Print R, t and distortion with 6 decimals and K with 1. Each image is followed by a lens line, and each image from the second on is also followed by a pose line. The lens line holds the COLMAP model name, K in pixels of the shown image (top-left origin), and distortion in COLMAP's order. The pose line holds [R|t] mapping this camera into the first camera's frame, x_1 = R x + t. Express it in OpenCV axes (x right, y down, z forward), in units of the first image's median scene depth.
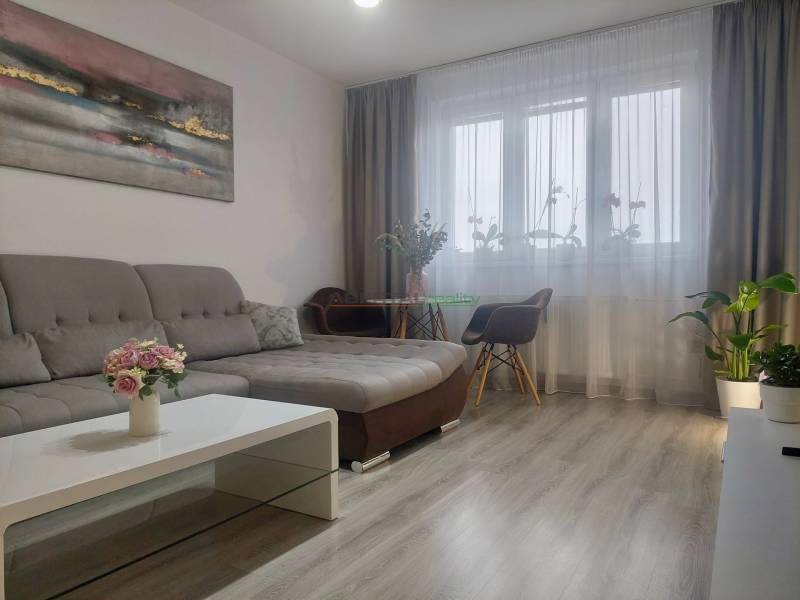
lens RADIAL K [[585.6, 0, 401.7], [0, 585.6, 303.0], [0, 0, 1]] dist [0.051024, -0.066427]
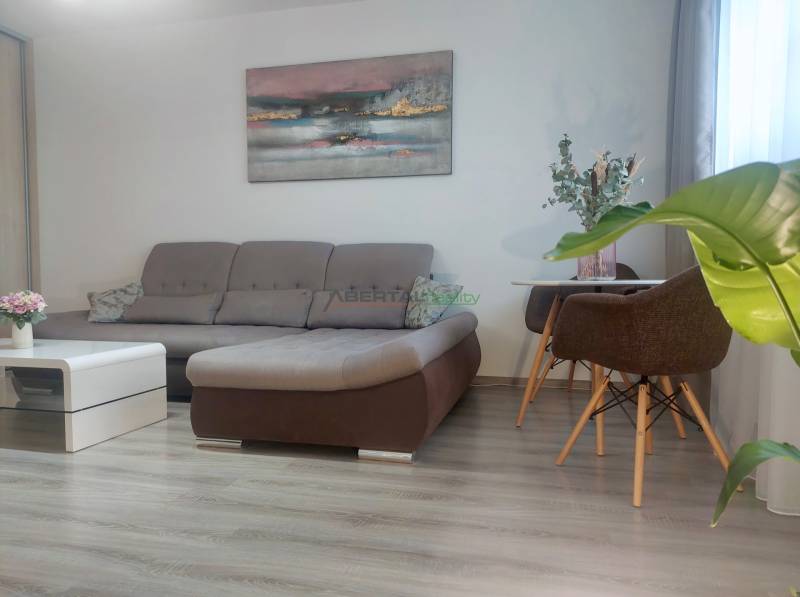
lens RADIAL K [[585.5, 0, 395.9], [0, 585.5, 297.9], [0, 0, 1]] dist [0.064243, -0.076554]
pose [[0.268280, 0.049617, -0.962062, 0.690315], [-0.027534, 0.998660, 0.043827, -0.011182], [0.962947, 0.014732, 0.269287, 0.744880]]
